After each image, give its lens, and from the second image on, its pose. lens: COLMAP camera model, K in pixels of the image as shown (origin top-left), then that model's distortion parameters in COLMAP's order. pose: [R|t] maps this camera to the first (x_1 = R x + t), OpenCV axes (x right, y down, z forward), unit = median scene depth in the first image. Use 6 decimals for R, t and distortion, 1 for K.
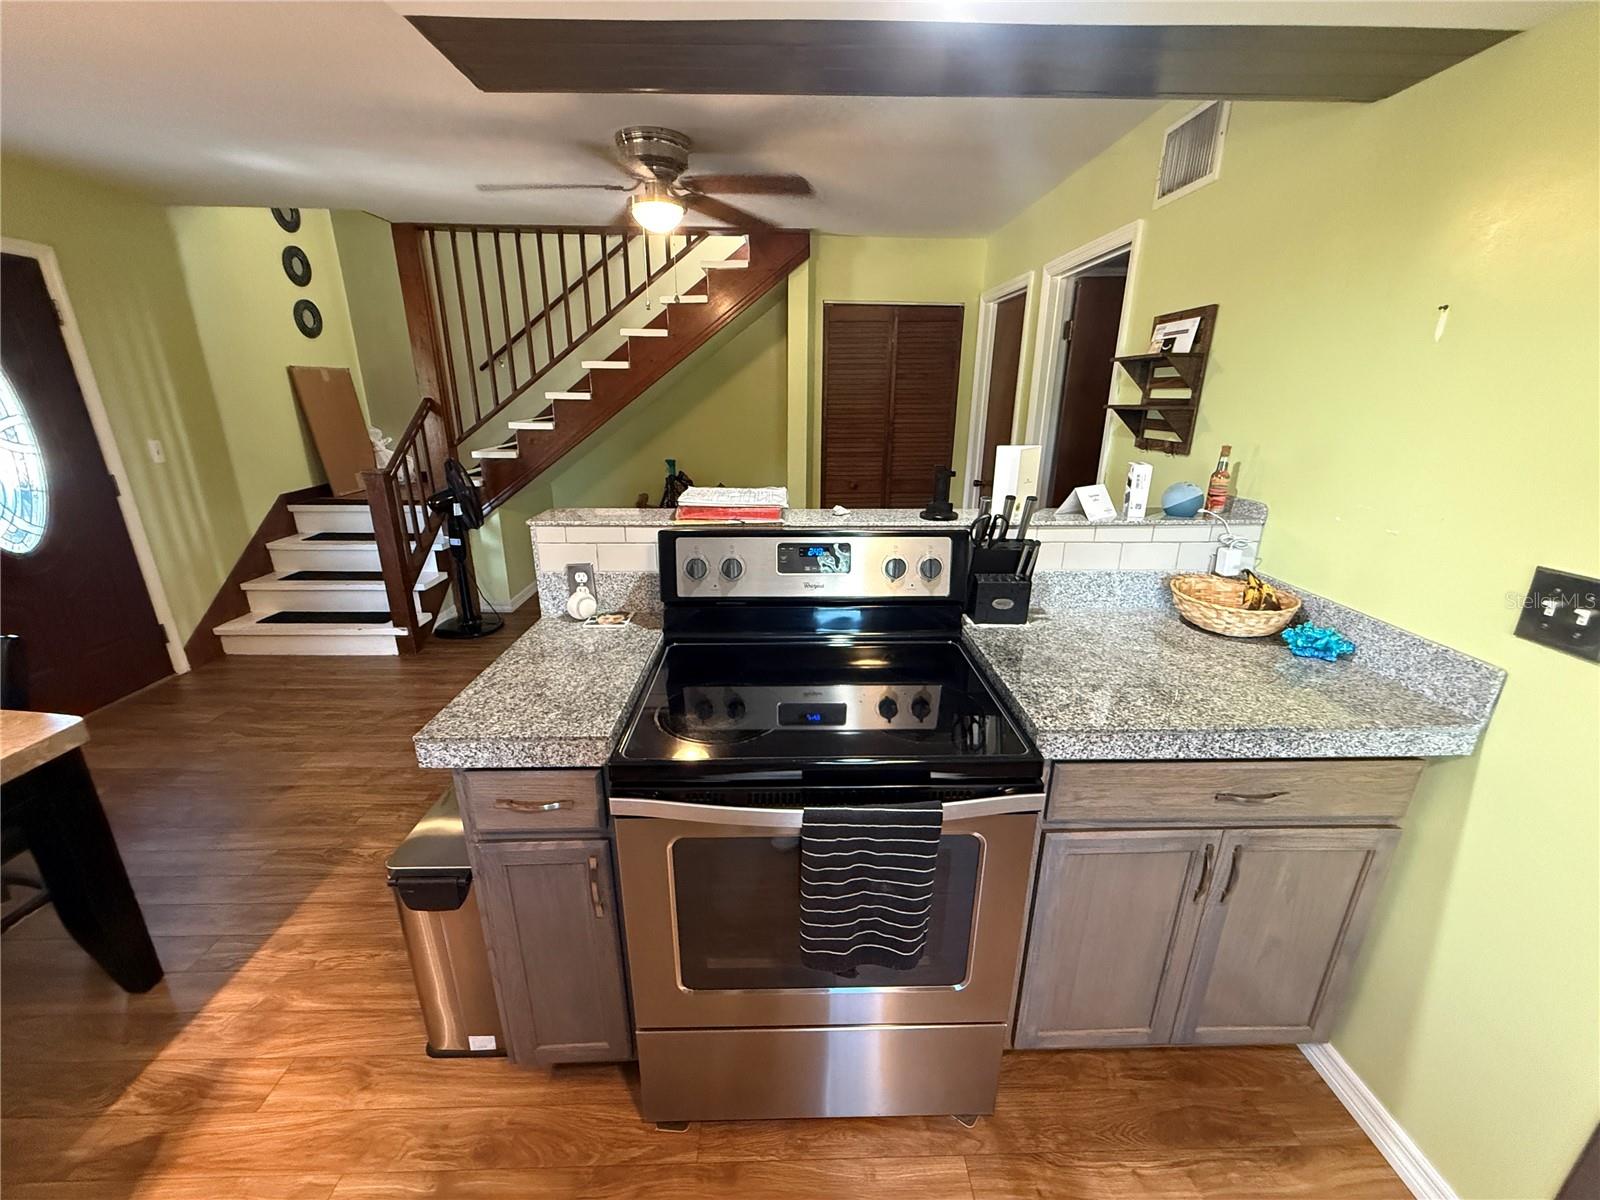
lens RADIAL K [[638.8, 0, 801.3], [0, 638.8, 603.3], [0, 0, 1]] dist [0.000325, 0.000171]
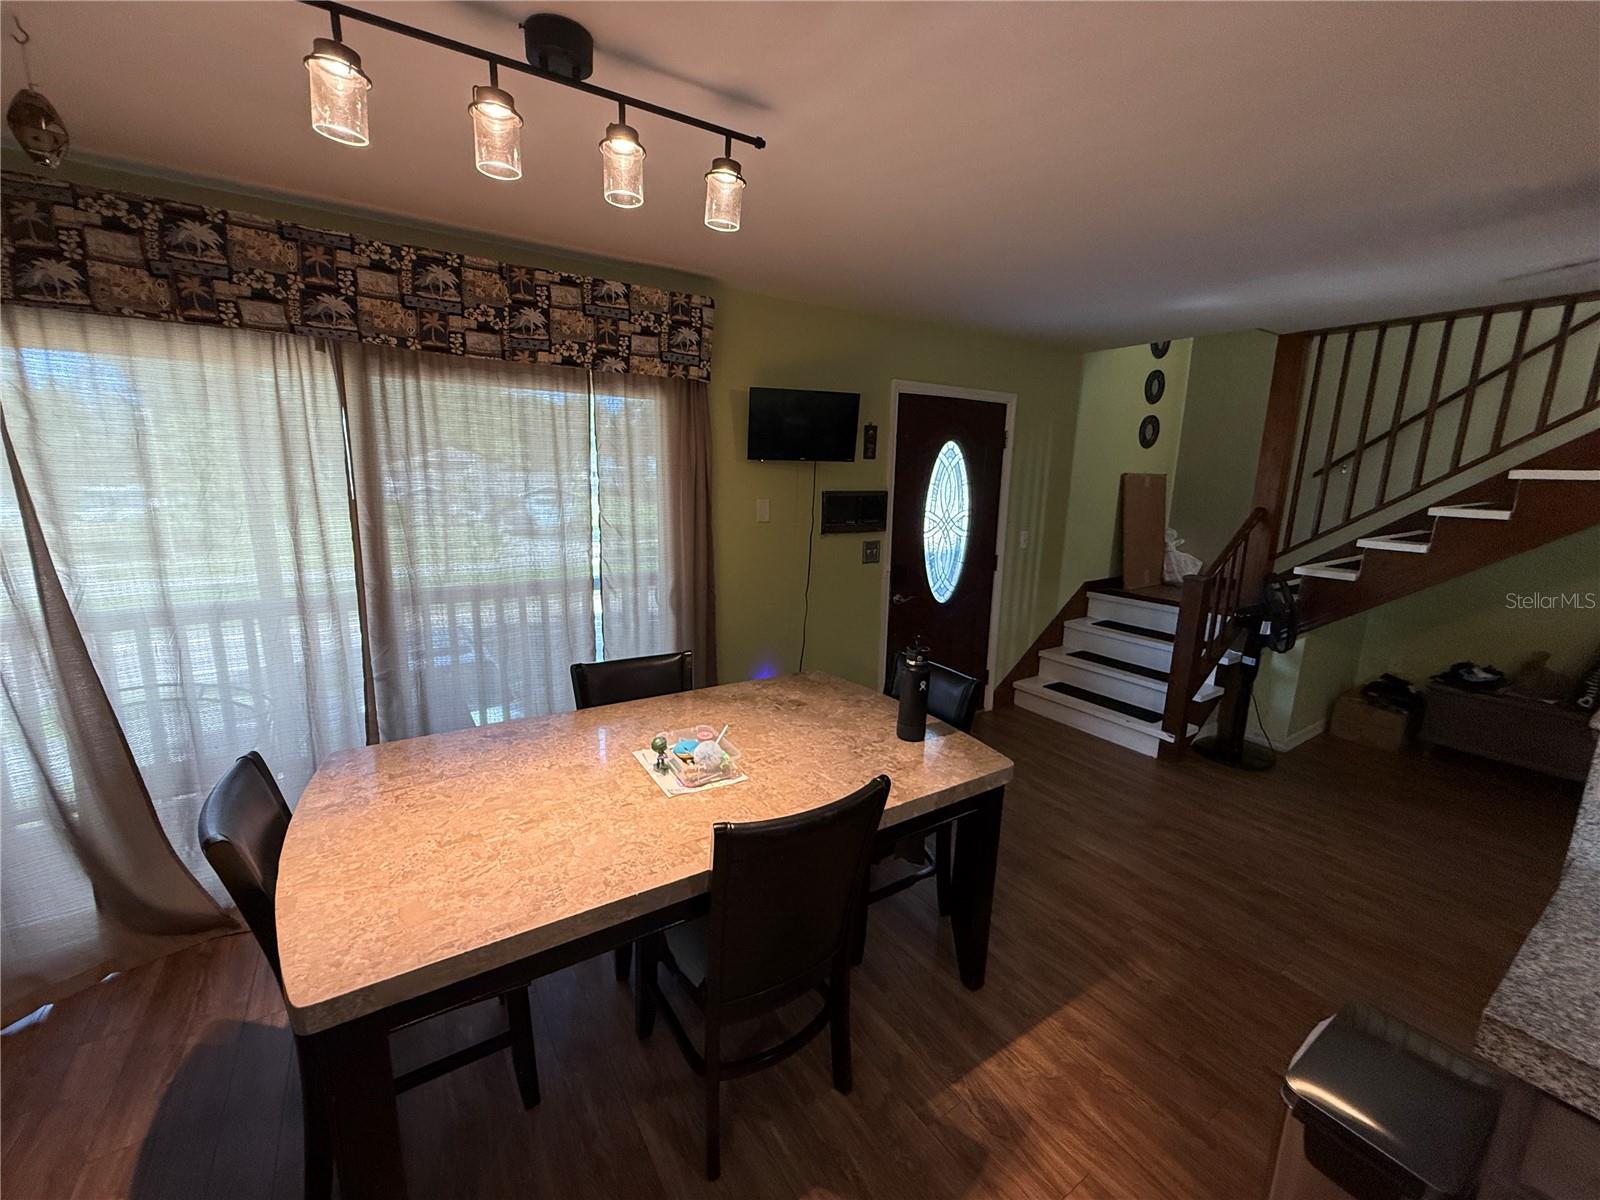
lens RADIAL K [[638.8, 0, 799.6], [0, 638.8, 601.5], [0, 0, 1]] dist [0.000325, 0.000171]
pose [[0.540003, 0.172120, -0.823876, -0.155913], [-0.282464, 0.959157, 0.015244, -0.010241], [0.792850, 0.224484, 0.566565, -0.046829]]
